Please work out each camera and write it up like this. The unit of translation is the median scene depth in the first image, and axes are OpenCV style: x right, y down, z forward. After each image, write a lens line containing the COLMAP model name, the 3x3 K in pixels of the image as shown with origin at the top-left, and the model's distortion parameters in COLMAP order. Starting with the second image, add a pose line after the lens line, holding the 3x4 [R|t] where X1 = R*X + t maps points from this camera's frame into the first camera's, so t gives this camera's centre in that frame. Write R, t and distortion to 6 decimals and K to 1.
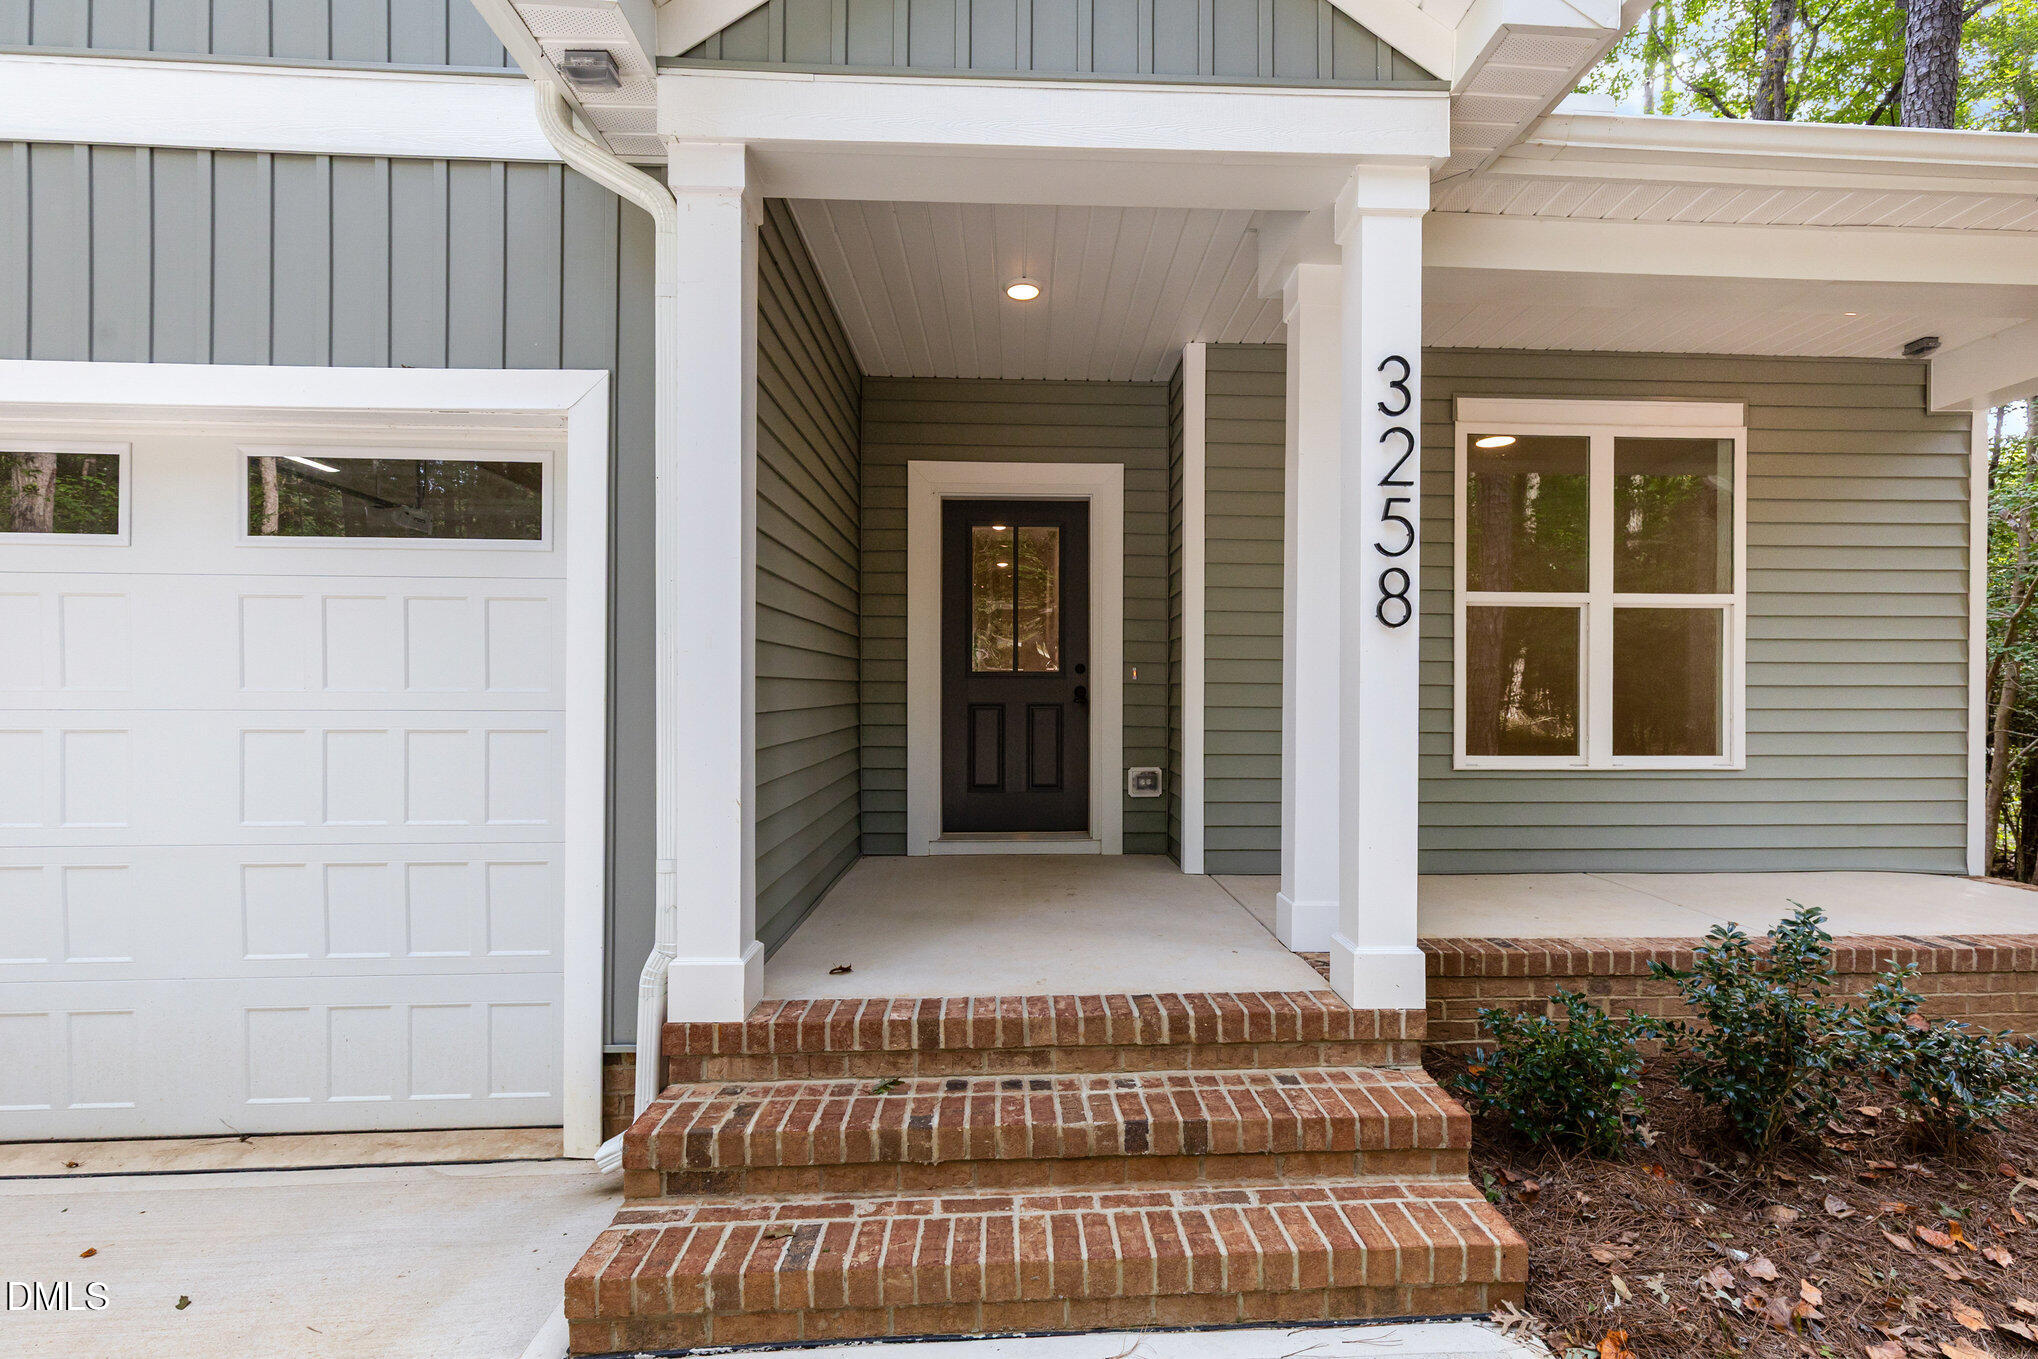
lens RADIAL K [[938.1, 0, 1026.4], [0, 938.1, 684.8], [0, 0, 1]] dist [0.001480, -0.000241]
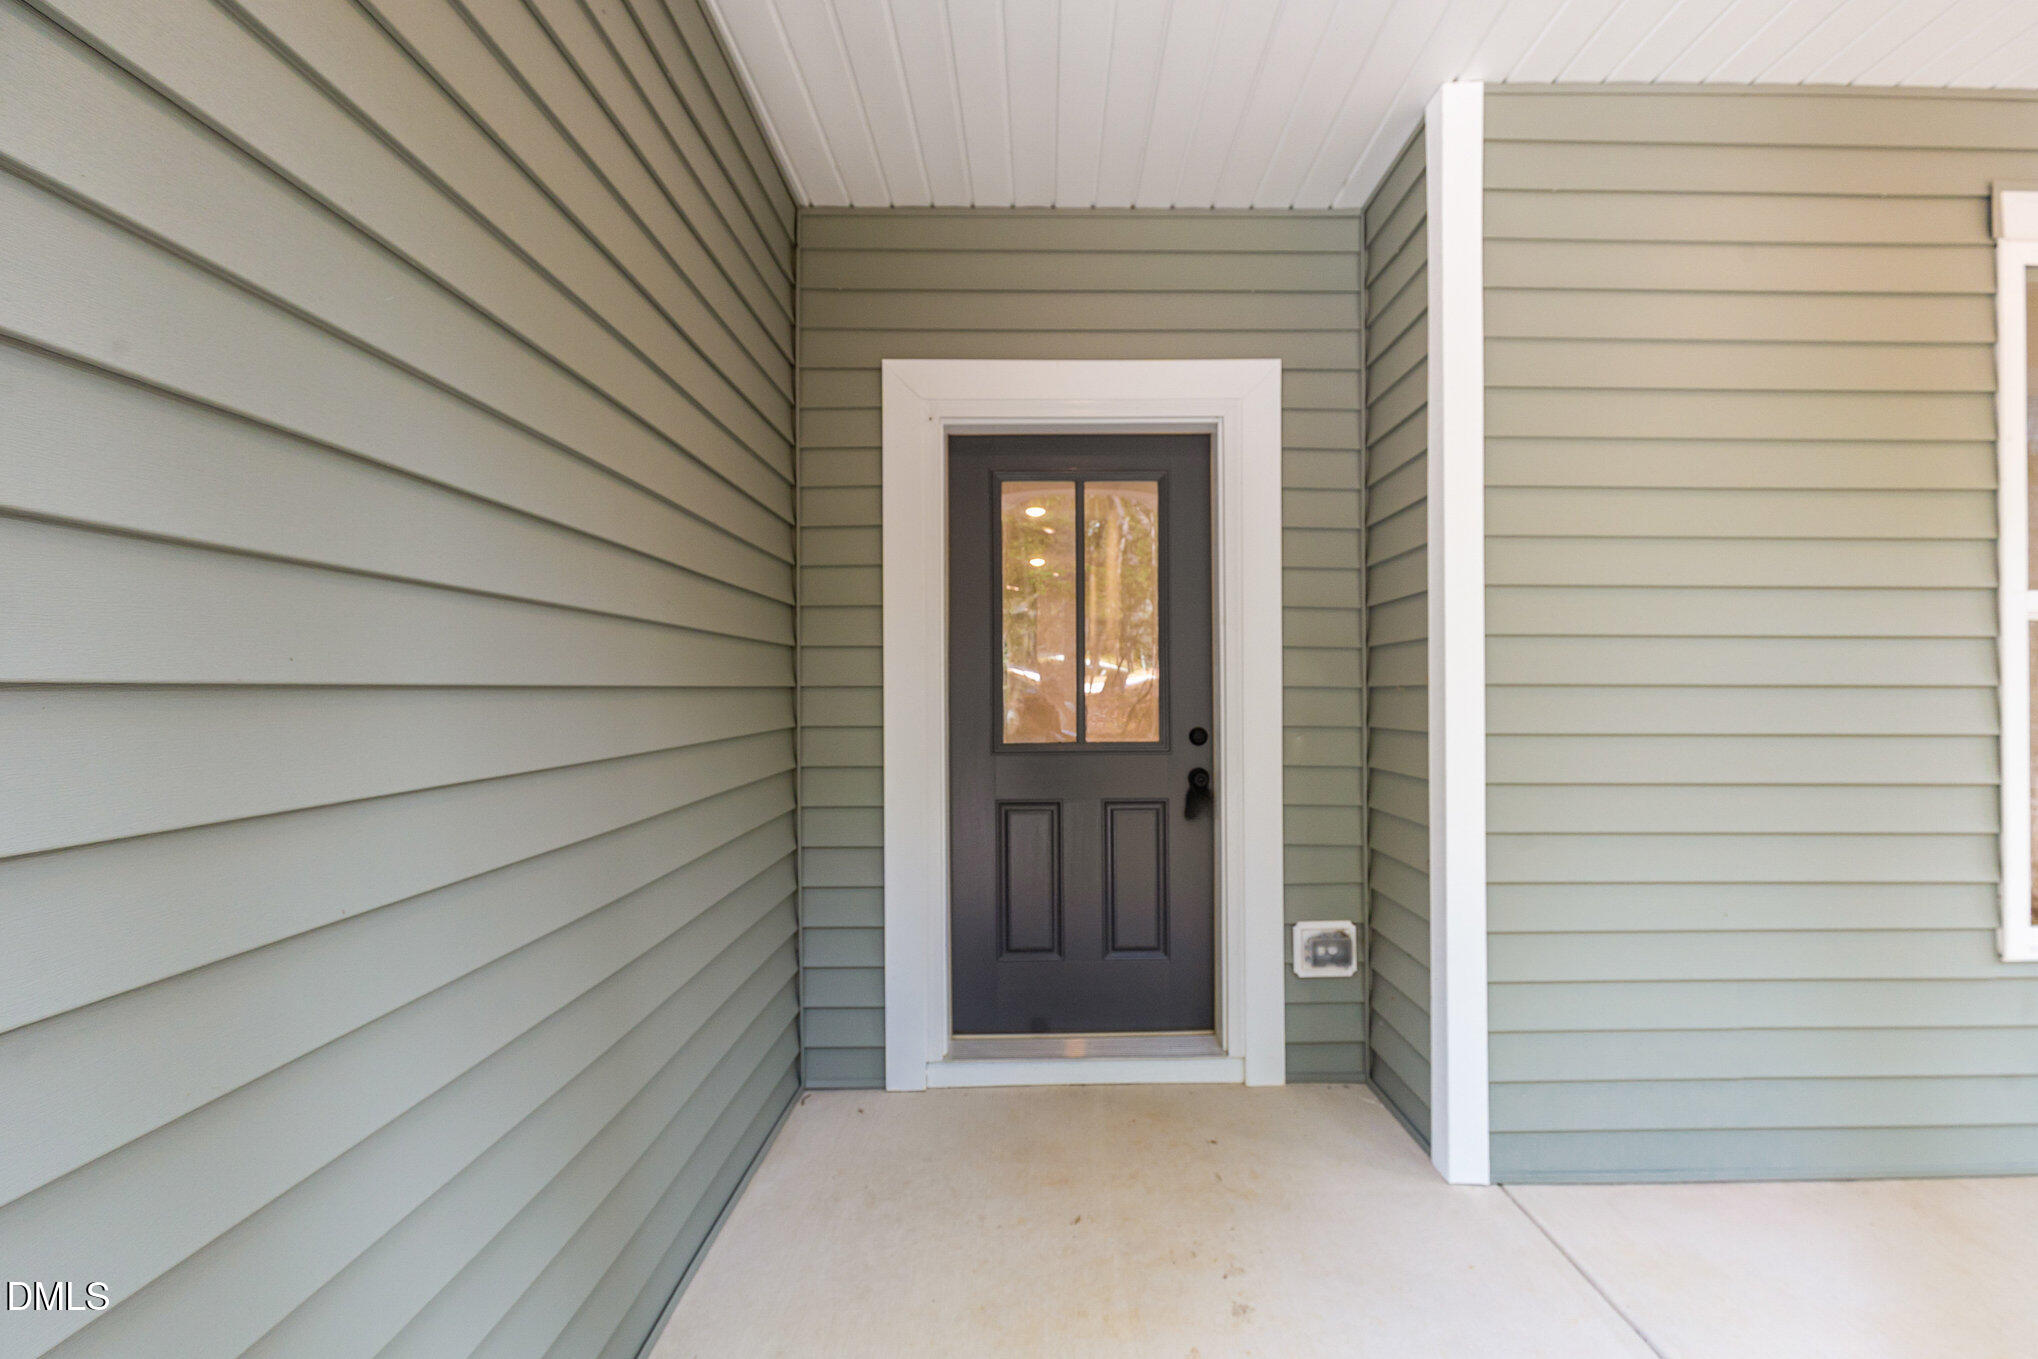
lens RADIAL K [[938.1, 0, 1025.2], [0, 938.1, 685.0], [0, 0, 1]] dist [0.001480, -0.000241]
pose [[0.999624, -0.008227, -0.026157, -0.031156], [0.008204, 0.999966, -0.000969, -0.049707], [0.026165, 0.000754, 0.999657, 0.458775]]
